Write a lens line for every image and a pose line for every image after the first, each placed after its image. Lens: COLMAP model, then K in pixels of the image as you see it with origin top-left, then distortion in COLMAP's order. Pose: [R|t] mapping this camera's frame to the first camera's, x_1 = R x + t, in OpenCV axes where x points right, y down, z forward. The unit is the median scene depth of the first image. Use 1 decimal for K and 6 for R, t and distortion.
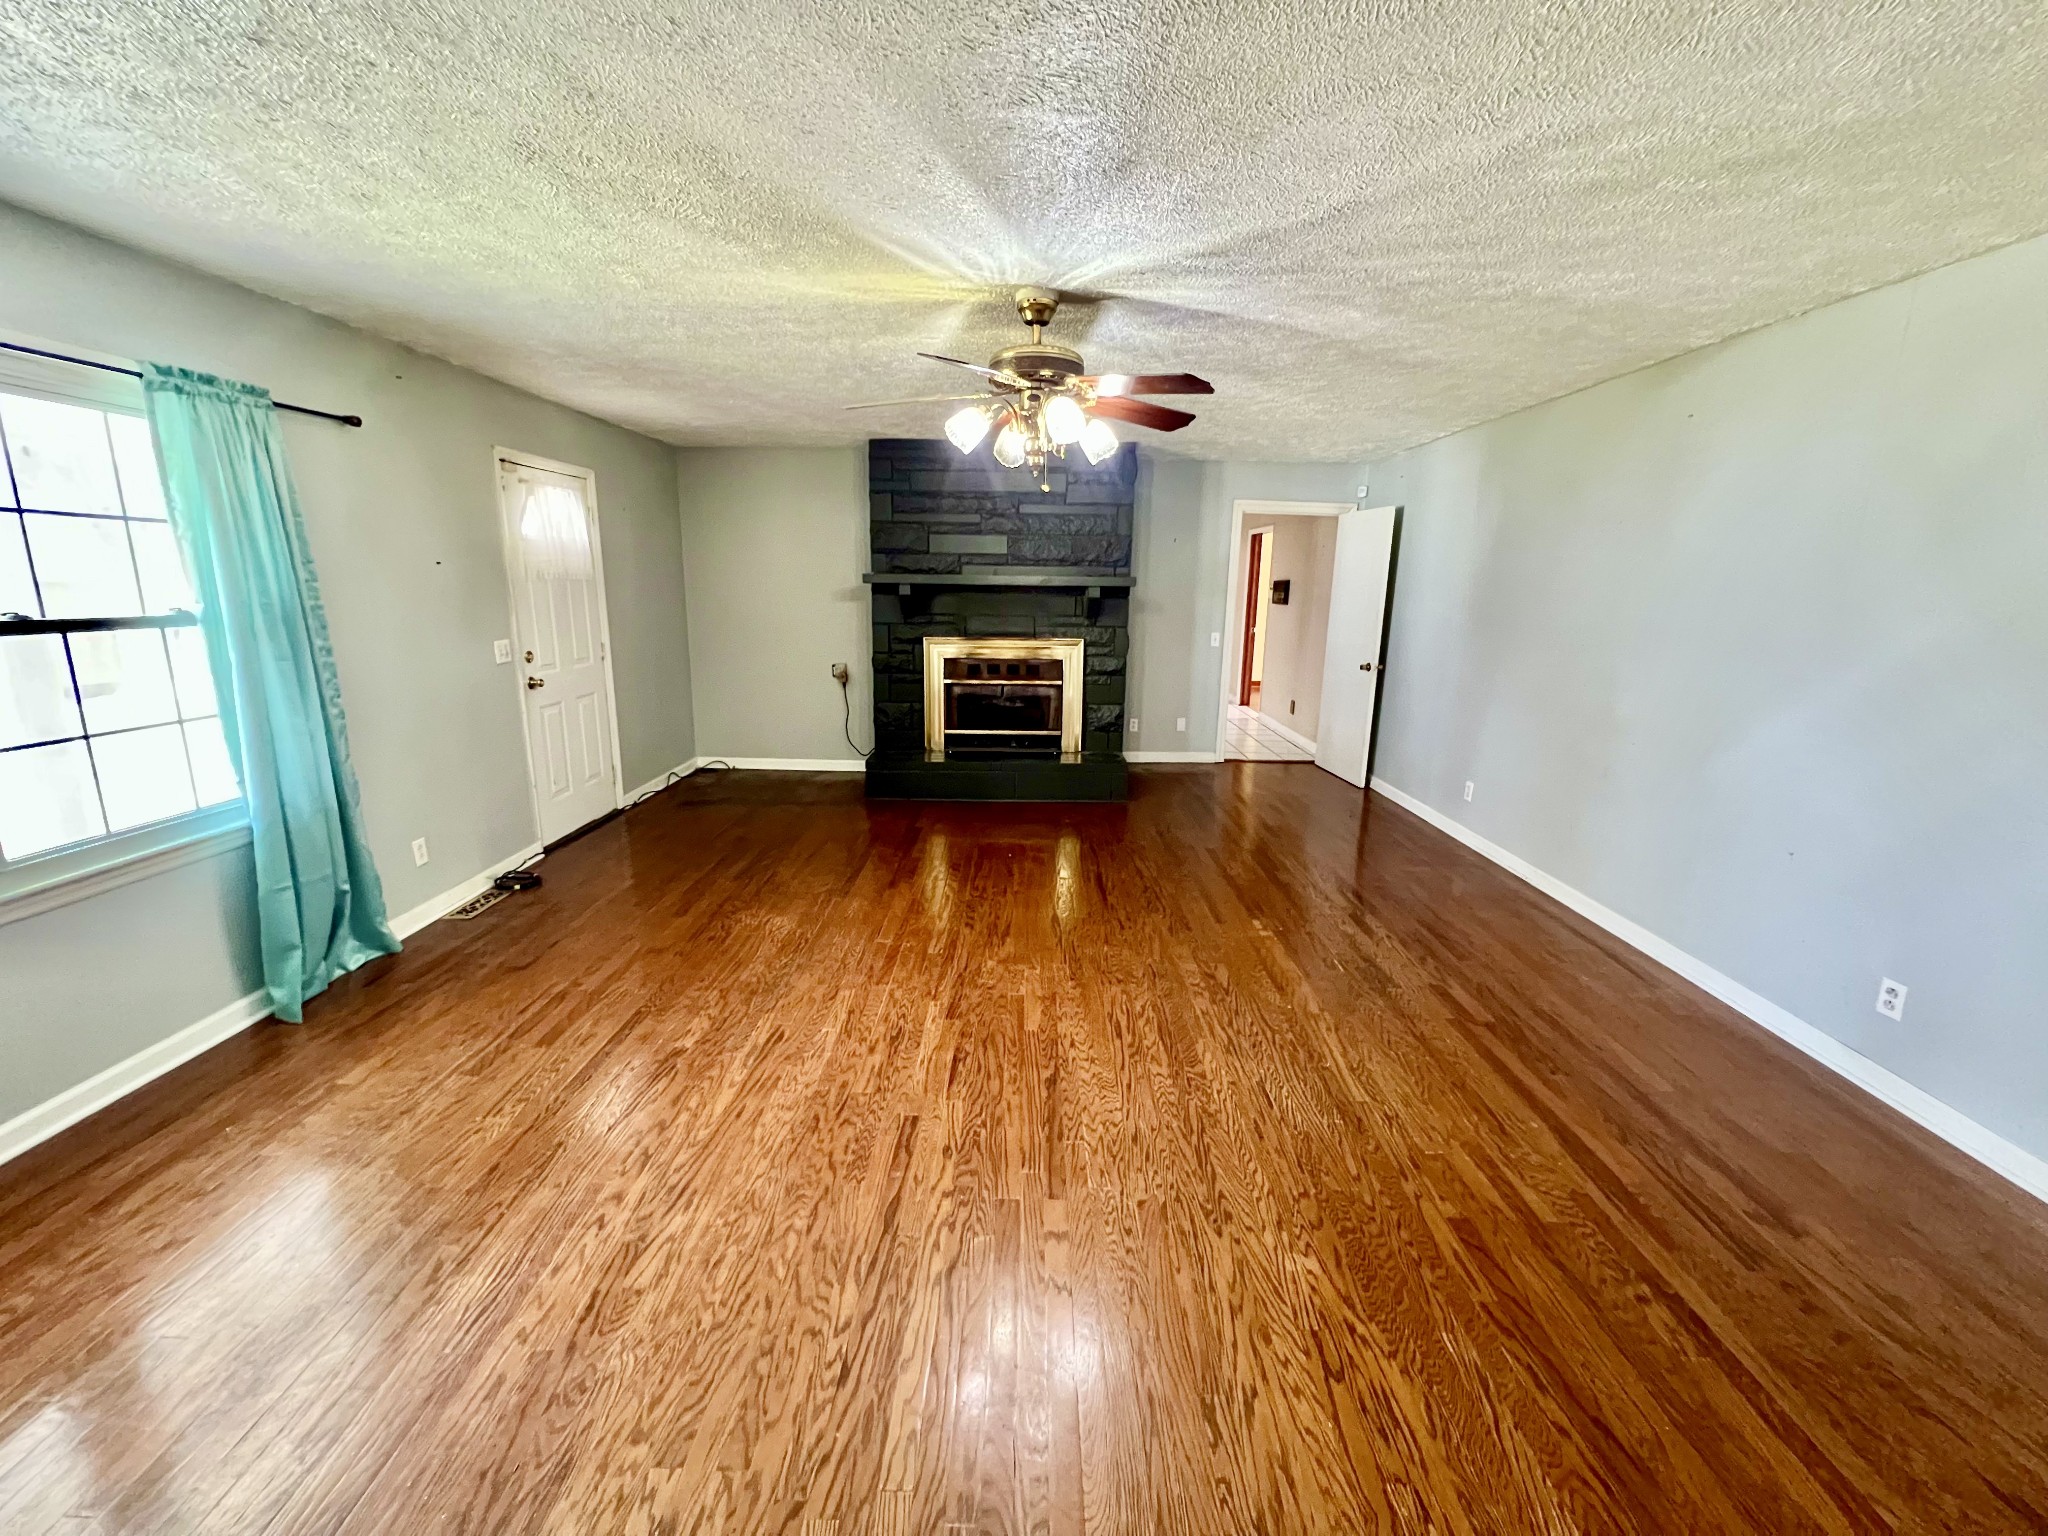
lens RADIAL K [[815.6, 0, 1021.9], [0, 815.6, 765.4], [0, 0, 1]] dist [-0.002756, -0.000996]
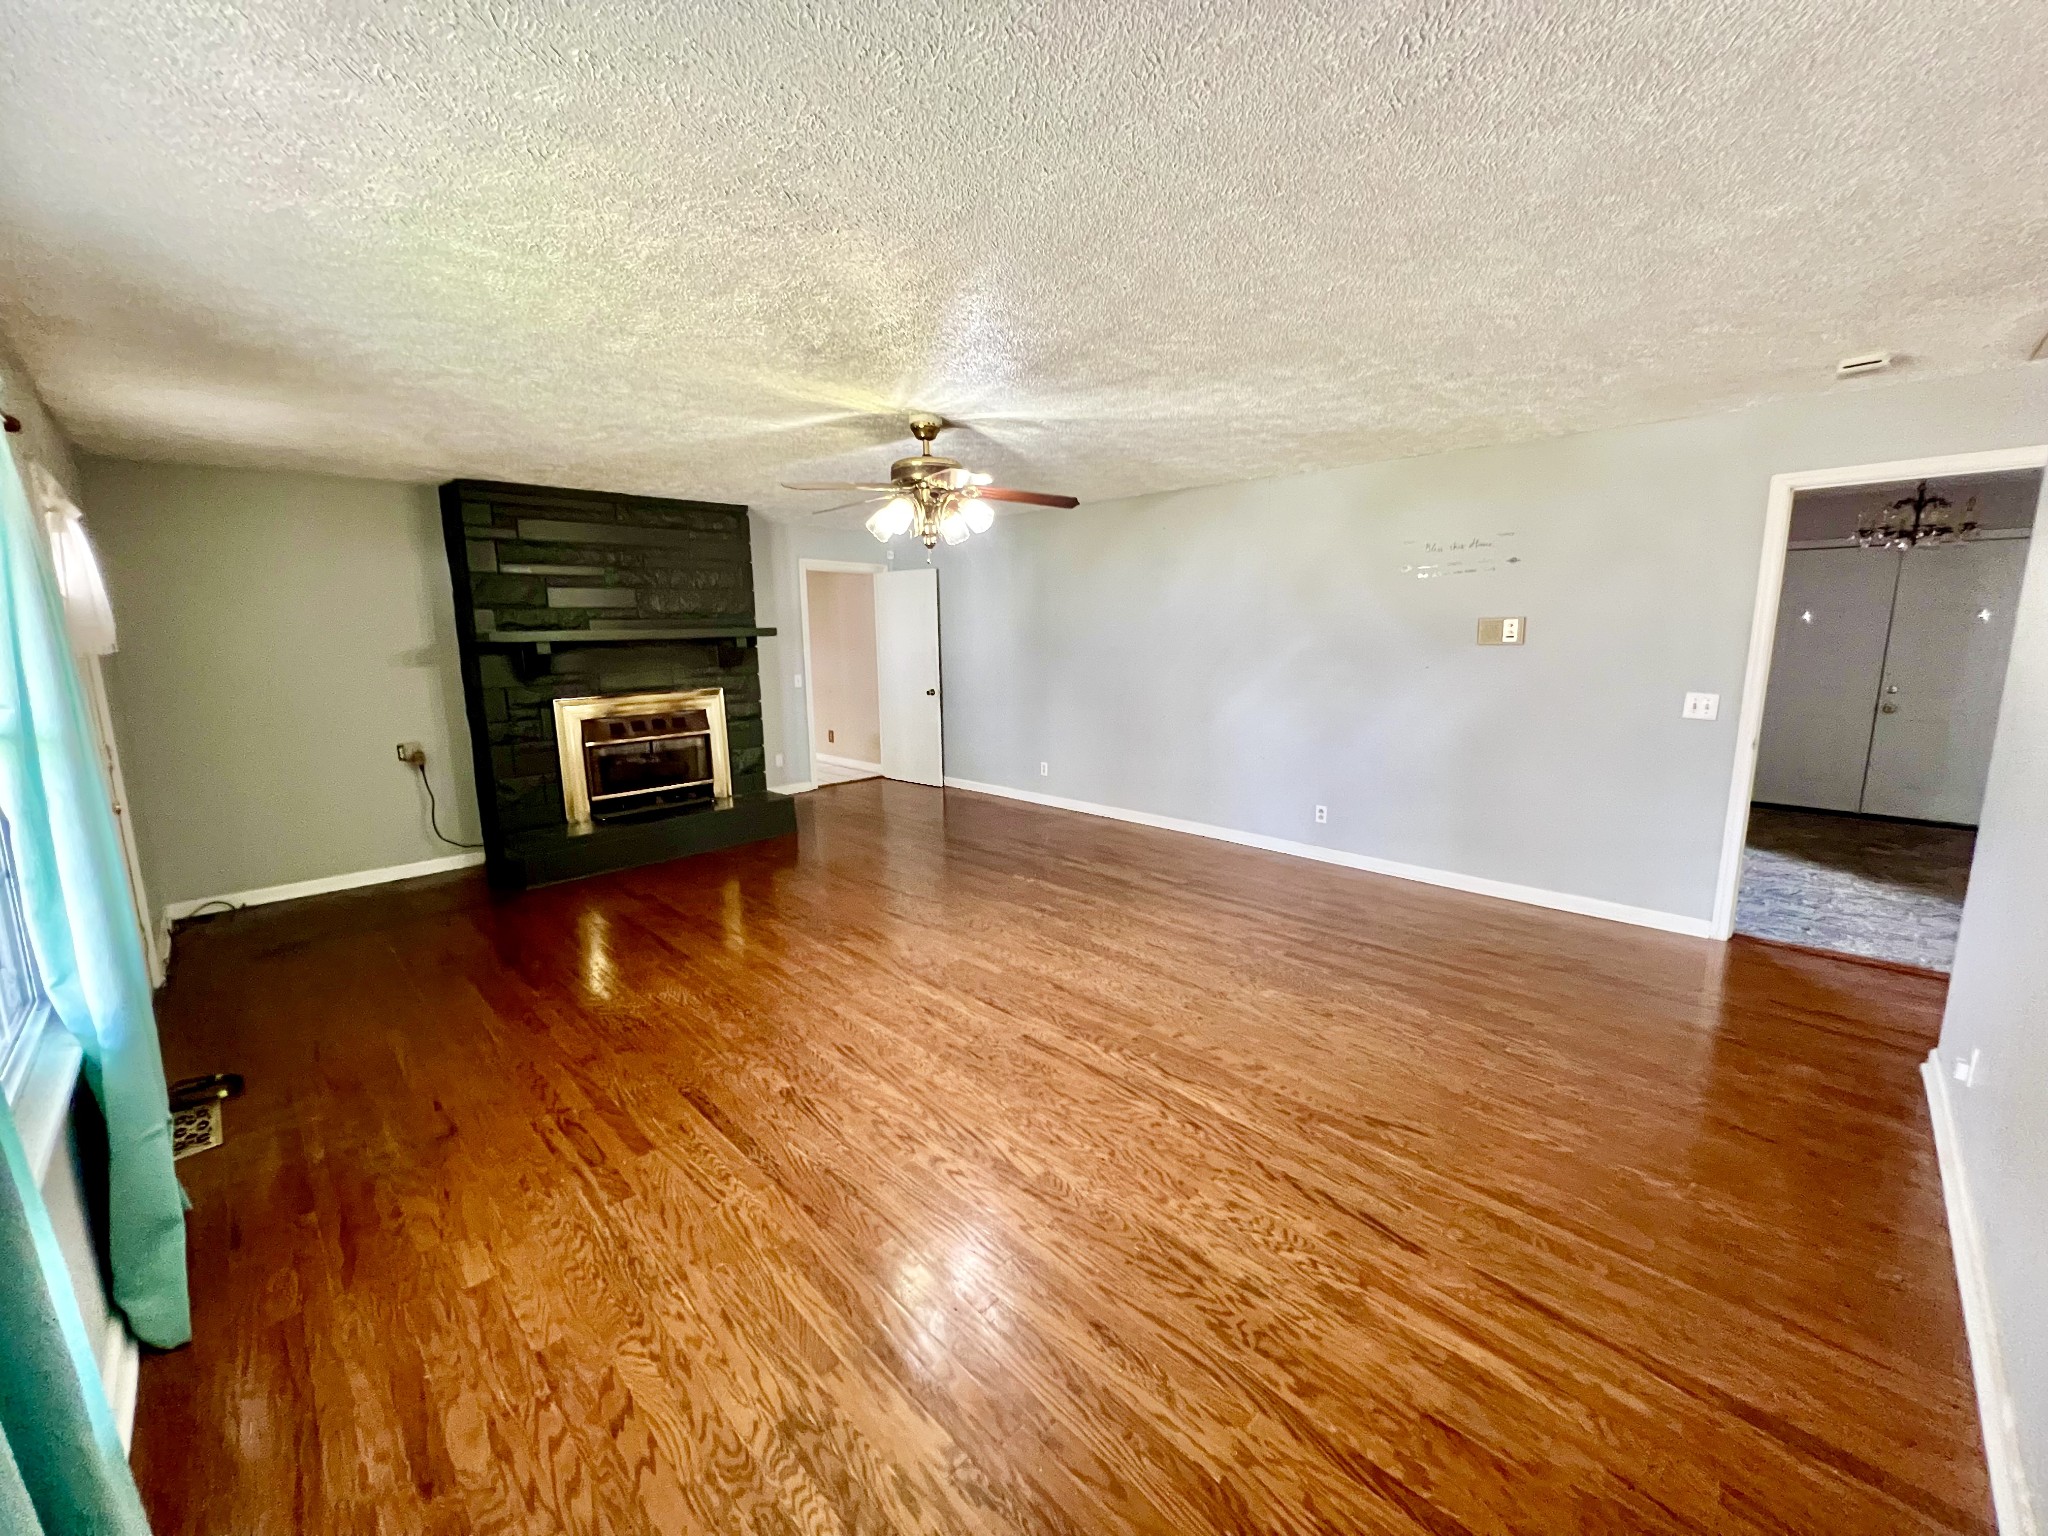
lens RADIAL K [[815.6, 0, 1021.6], [0, 815.6, 765.7], [0, 0, 1]] dist [-0.002756, -0.000996]
pose [[0.699664, -0.146634, 0.699263, -0.630122], [0.182721, 0.982889, 0.023285, -0.018285], [-0.690713, 0.111479, 0.714485, 0.006451]]
